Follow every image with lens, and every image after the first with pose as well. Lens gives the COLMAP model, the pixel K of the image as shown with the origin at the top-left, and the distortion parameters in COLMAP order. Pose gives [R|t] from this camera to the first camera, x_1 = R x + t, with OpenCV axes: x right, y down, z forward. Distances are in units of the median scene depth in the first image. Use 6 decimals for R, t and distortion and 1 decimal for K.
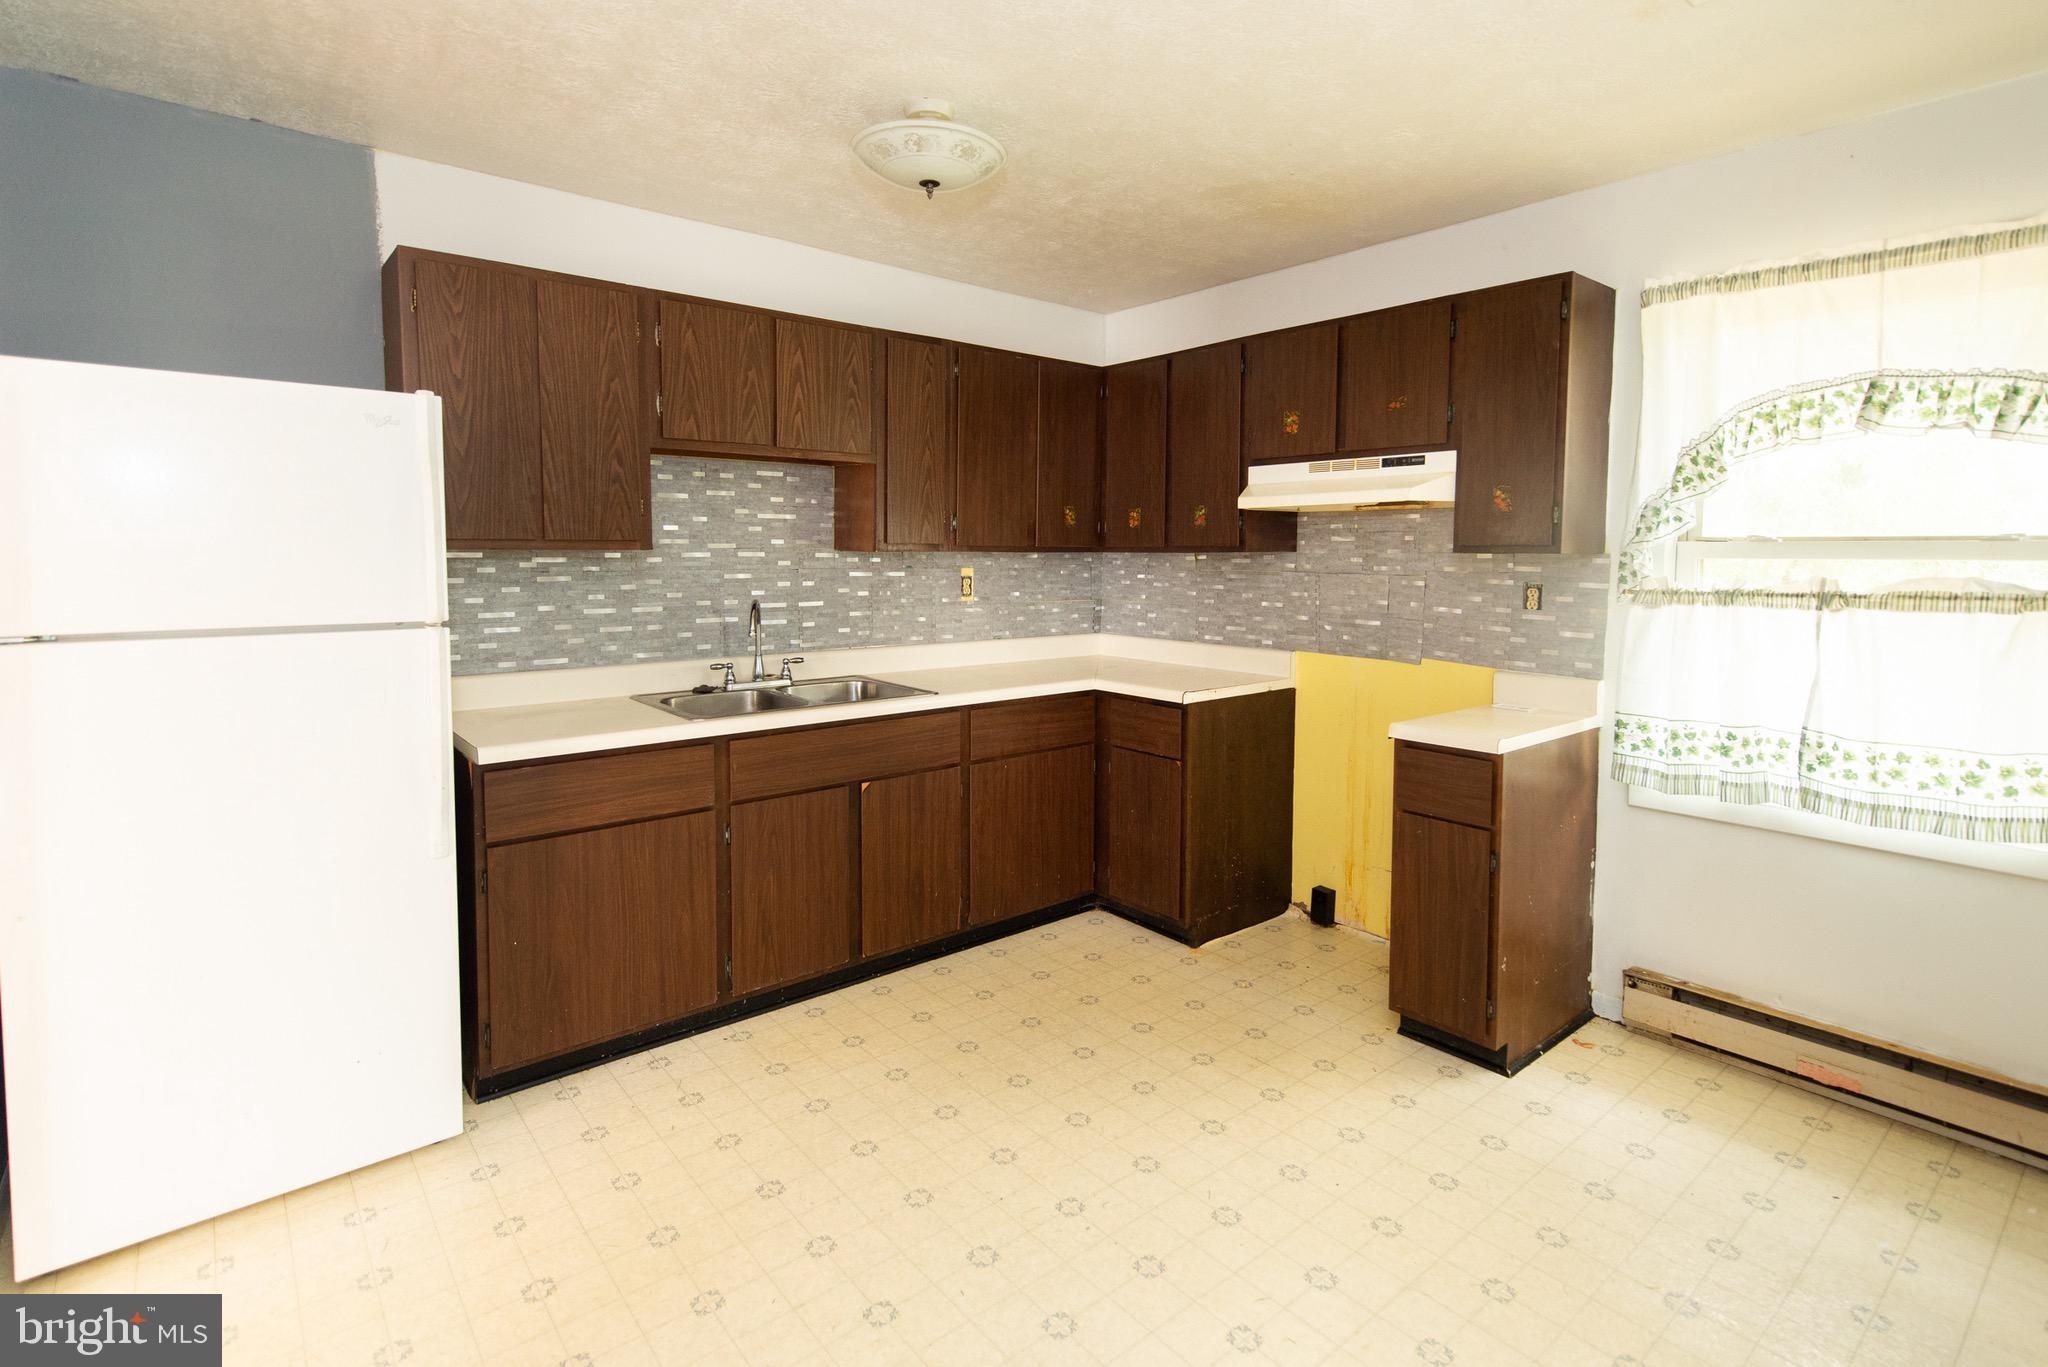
lens RADIAL K [[990.0, 0, 1078.6], [0, 990.0, 609.7], [0, 0, 1]] dist [0.012428, 0.000981]
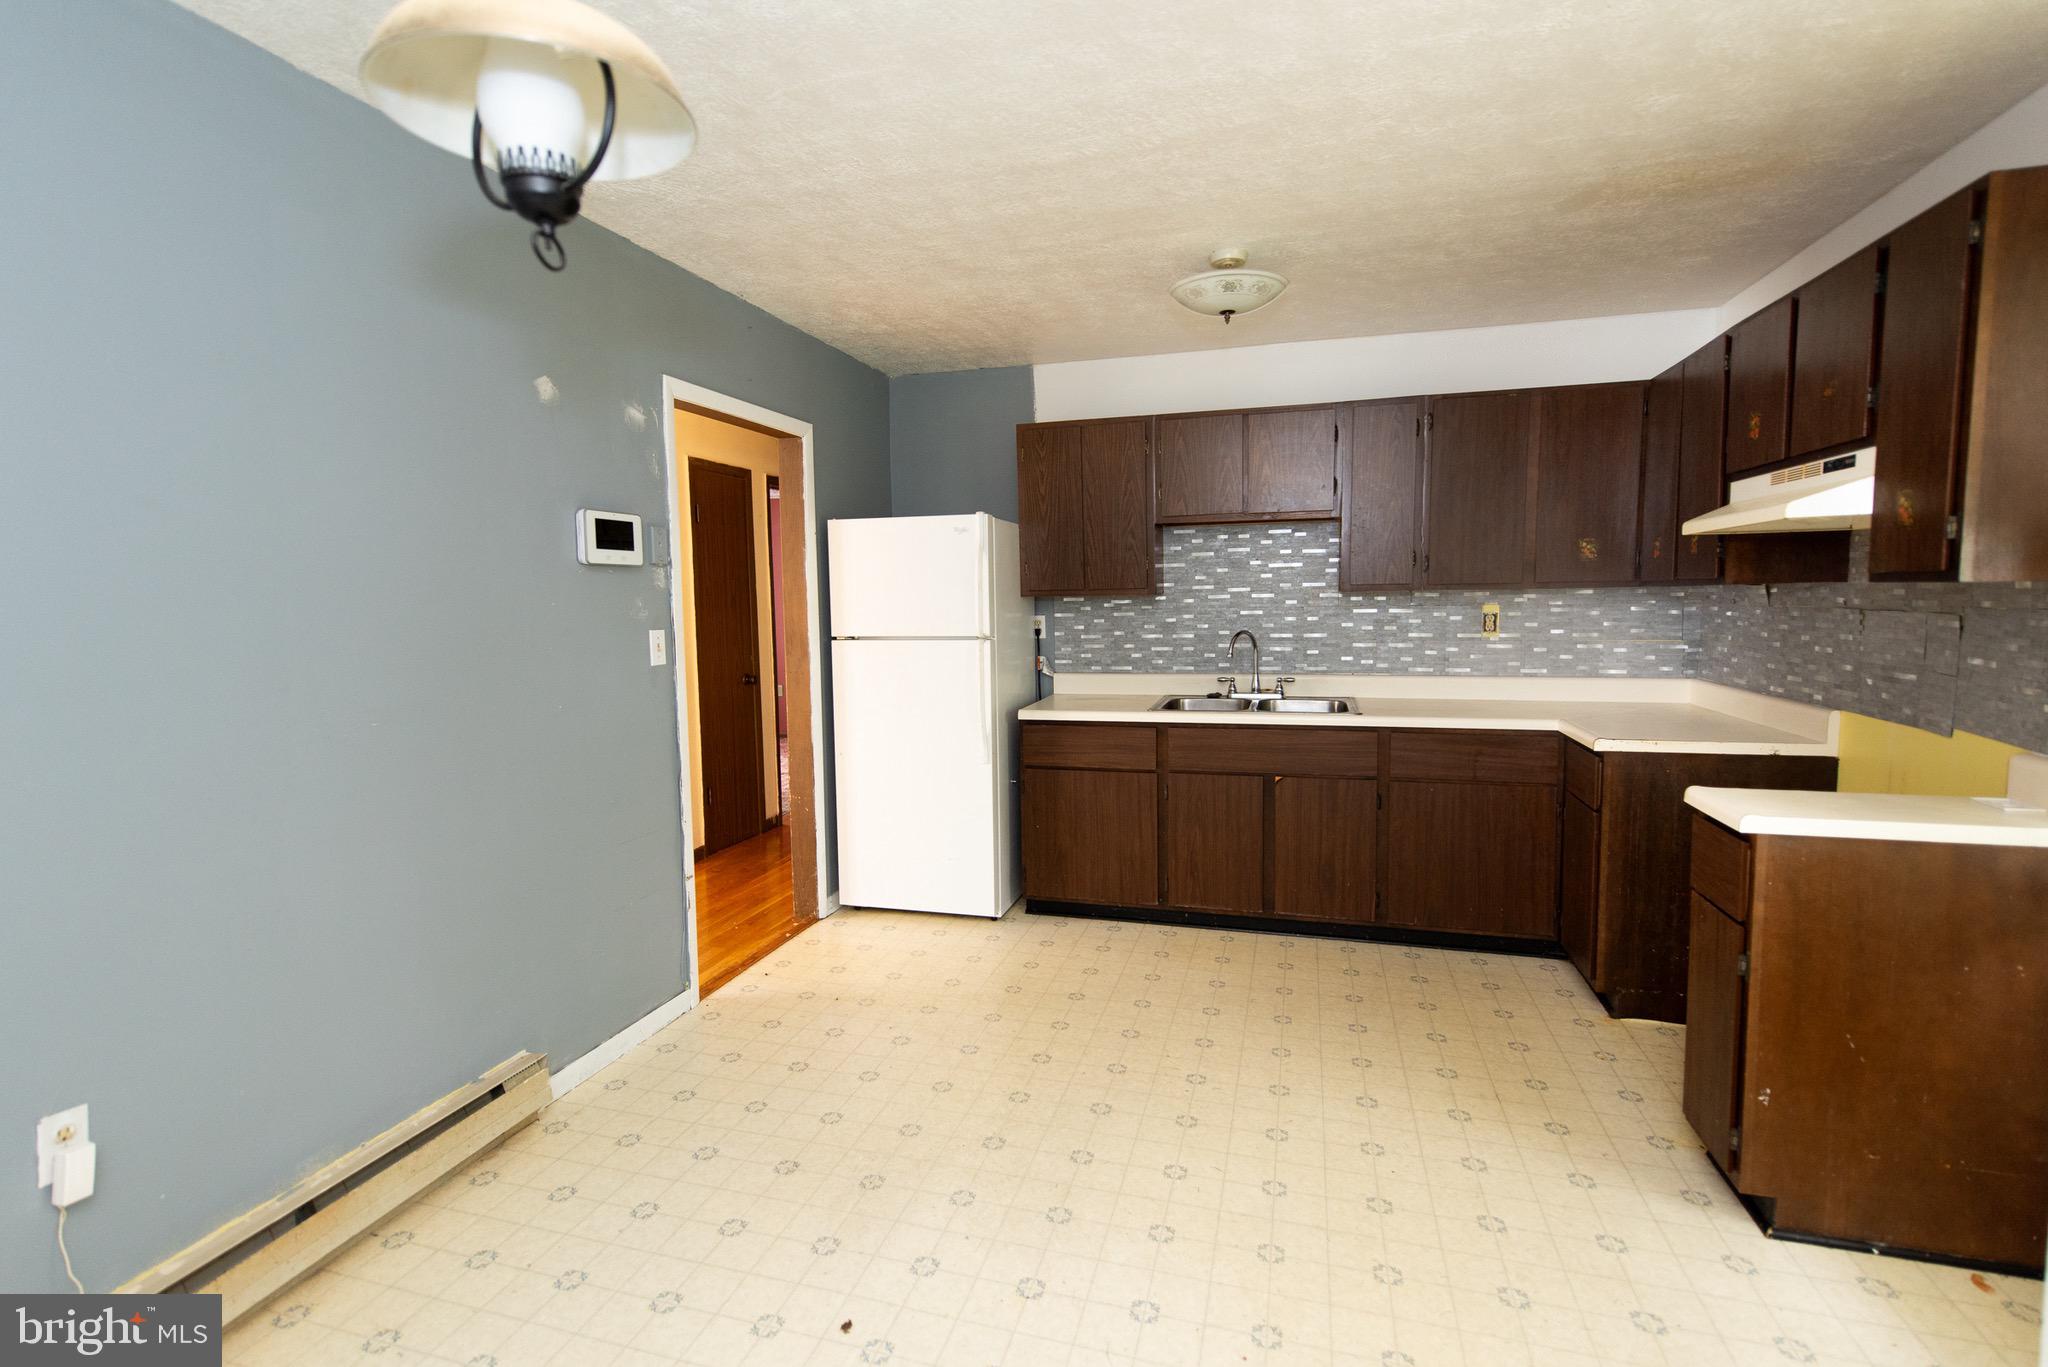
lens RADIAL K [[990.0, 0, 1037.0], [0, 990.0, 684.2], [0, 0, 1]] dist [0.012428, 0.000981]
pose [[0.543289, 0.062784, -0.837195, 0.625729], [-0.031051, 0.998020, 0.054694, -0.002297], [0.838972, -0.003718, 0.544162, 0.053539]]
